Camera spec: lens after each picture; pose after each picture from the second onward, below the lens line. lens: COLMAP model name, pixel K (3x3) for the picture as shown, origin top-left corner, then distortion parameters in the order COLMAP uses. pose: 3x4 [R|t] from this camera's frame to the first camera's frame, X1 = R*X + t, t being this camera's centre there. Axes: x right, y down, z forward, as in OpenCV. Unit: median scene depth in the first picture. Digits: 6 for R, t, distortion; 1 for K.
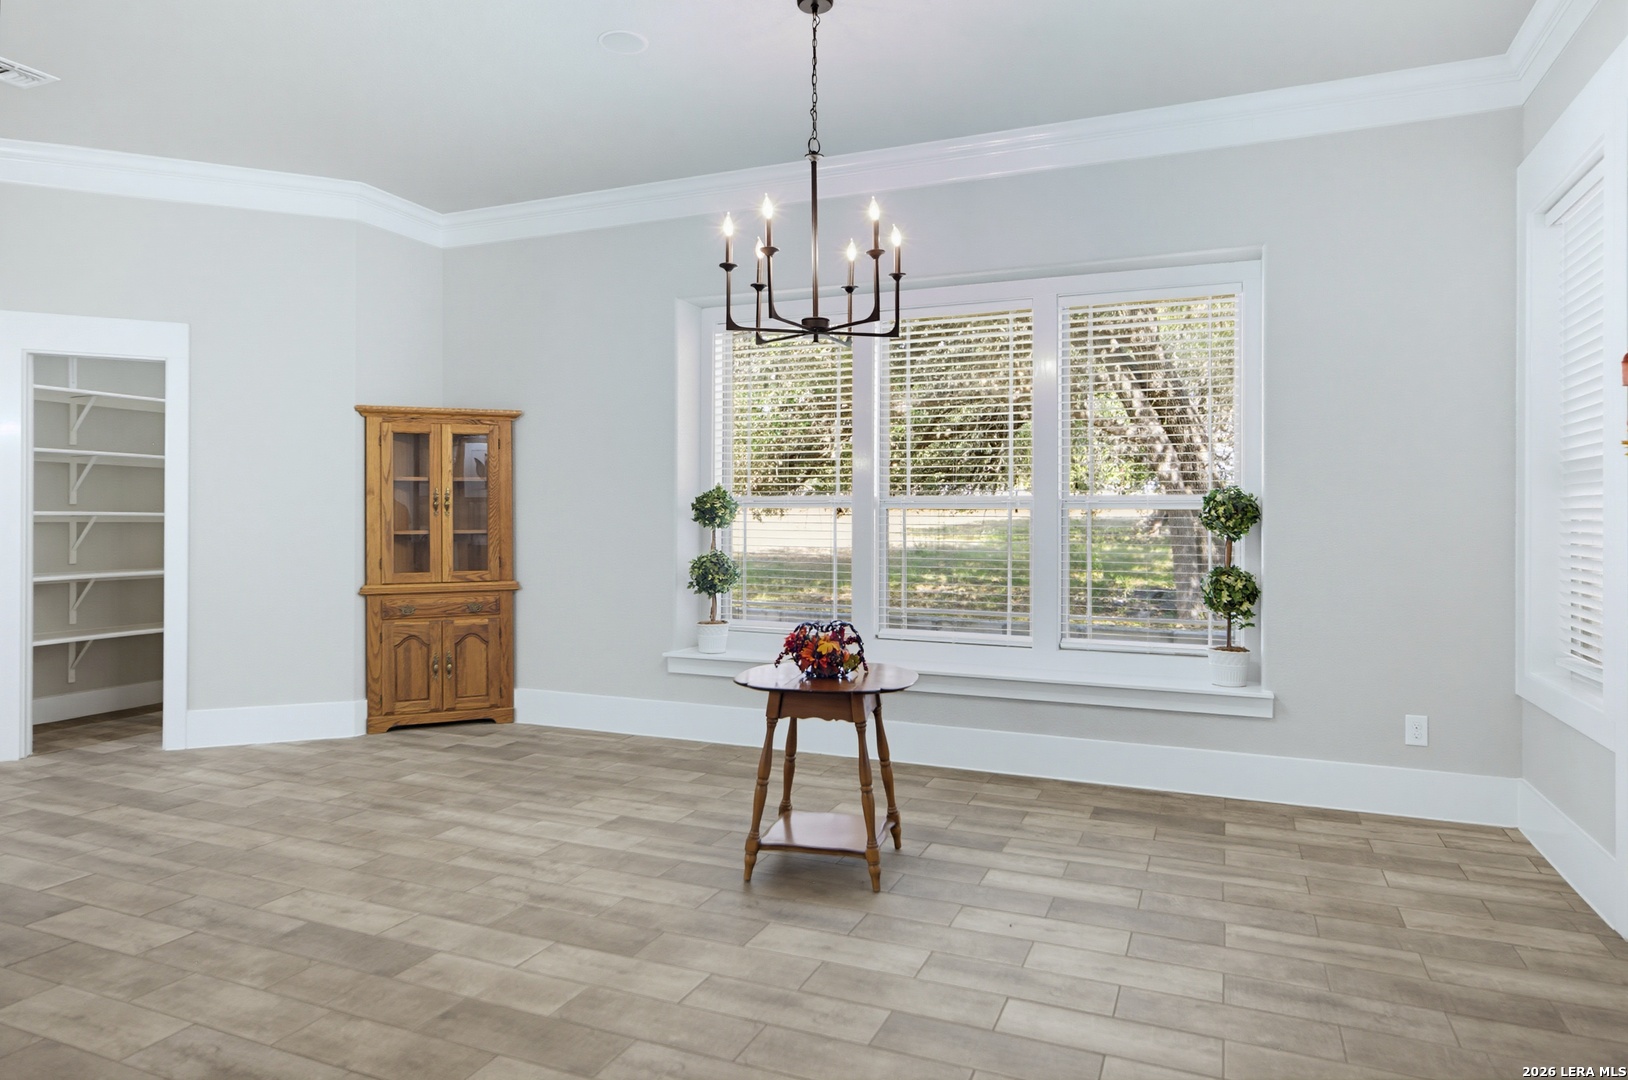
lens RADIAL K [[999.7, 0, 816.7], [0, 999.7, 510.0], [0, 0, 1]] dist [-0.001974, 0.003379]
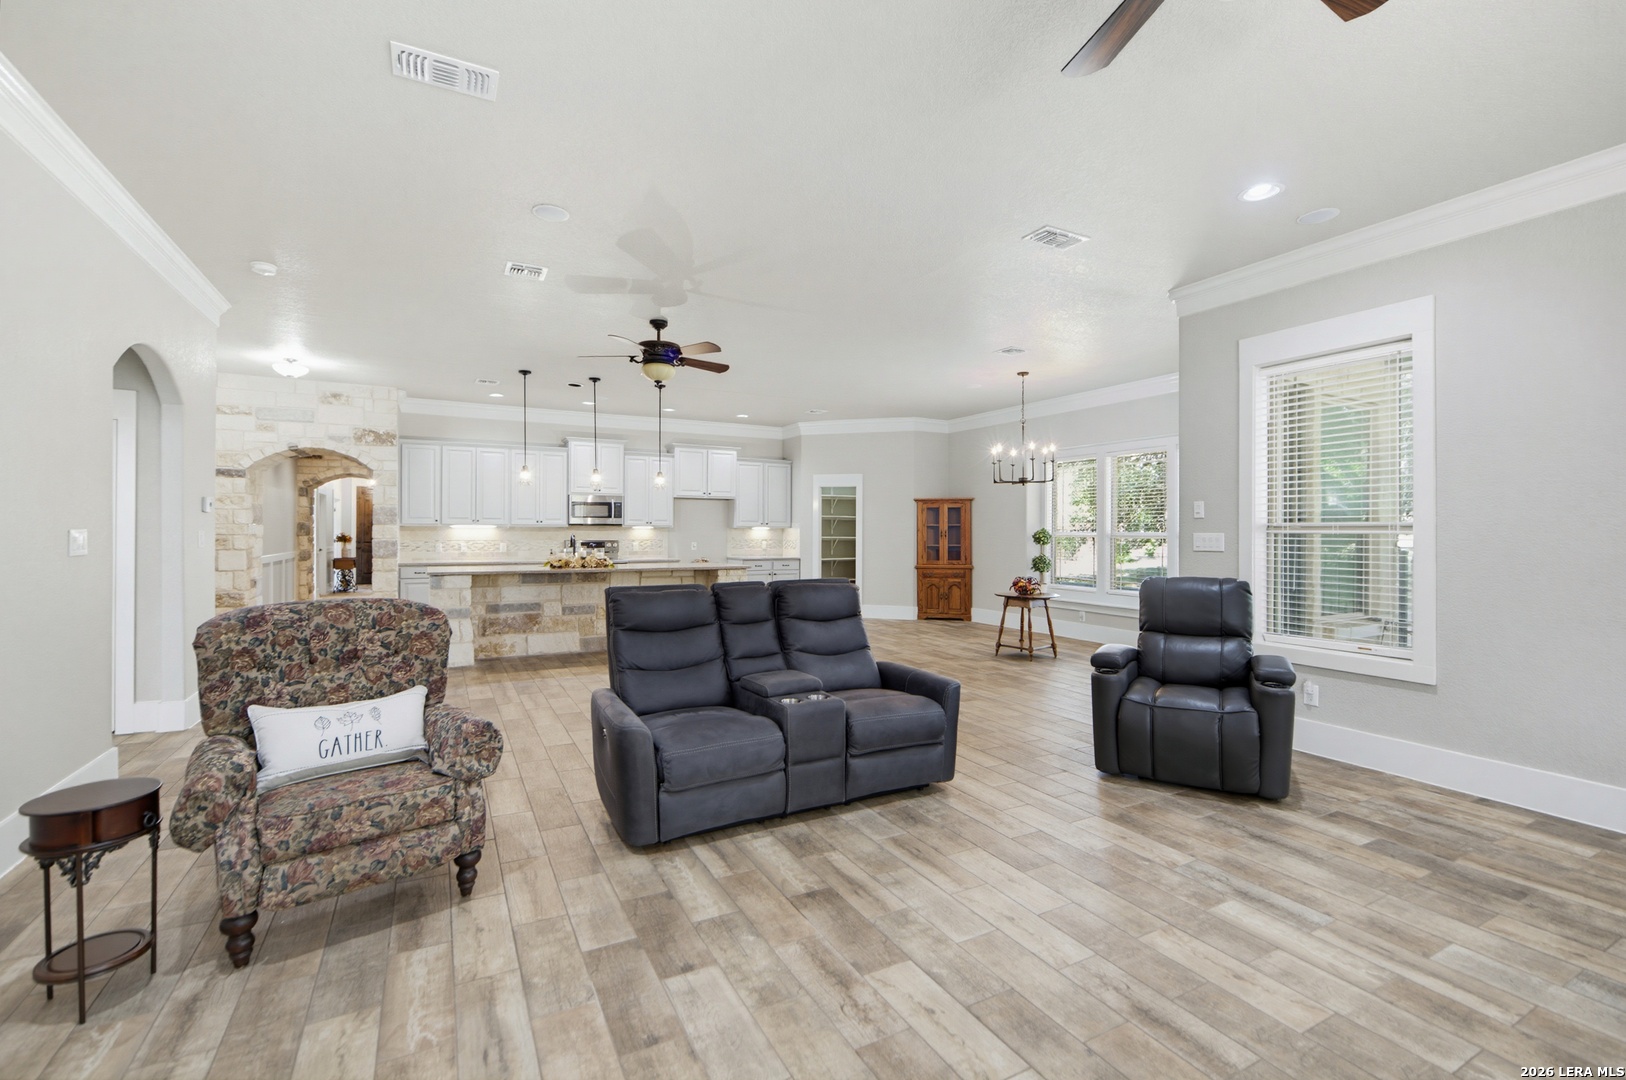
lens RADIAL K [[709.6, 0, 811.3], [0, 709.6, 531.9], [0, 0, 1]] dist [-0.012608, -0.000084]
pose [[0.772991, 0.000073, -0.634416, 0.537022], [0.001037, 0.999999, 0.001378, -0.016315], [0.634416, -0.001723, 0.772990, -0.657118]]
